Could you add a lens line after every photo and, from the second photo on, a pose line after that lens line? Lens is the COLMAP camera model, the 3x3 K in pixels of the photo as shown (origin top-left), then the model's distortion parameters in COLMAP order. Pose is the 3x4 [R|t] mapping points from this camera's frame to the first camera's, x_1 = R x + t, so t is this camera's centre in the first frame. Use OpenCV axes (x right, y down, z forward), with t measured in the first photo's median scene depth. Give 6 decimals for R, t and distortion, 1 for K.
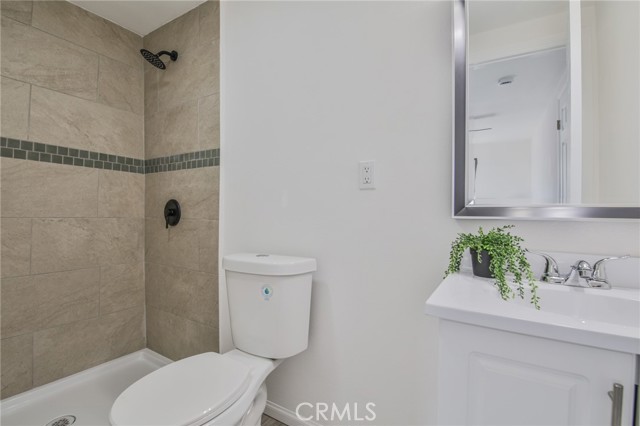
lens RADIAL K [[292.9, 0, 321.2], [0, 292.9, 208.1], [0, 0, 1]] dist [0.002153, -0.011919]
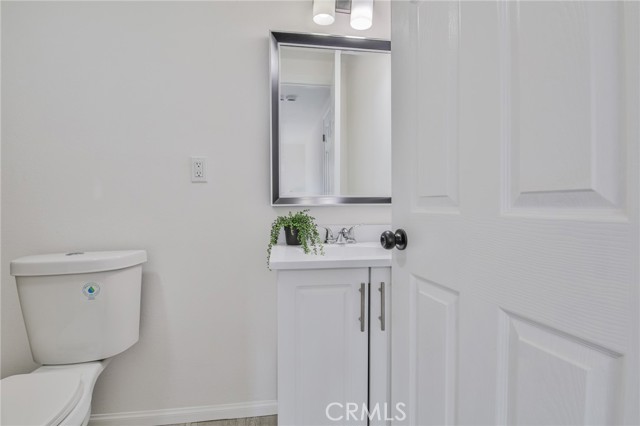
lens RADIAL K [[292.9, 0, 321.2], [0, 292.9, 208.1], [0, 0, 1]] dist [0.002153, -0.011919]
pose [[0.771734, -0.027954, 0.635331, -0.199242], [0.008718, 0.999405, 0.033384, 0.001333], [-0.635886, -0.020224, 0.771518, -0.163466]]
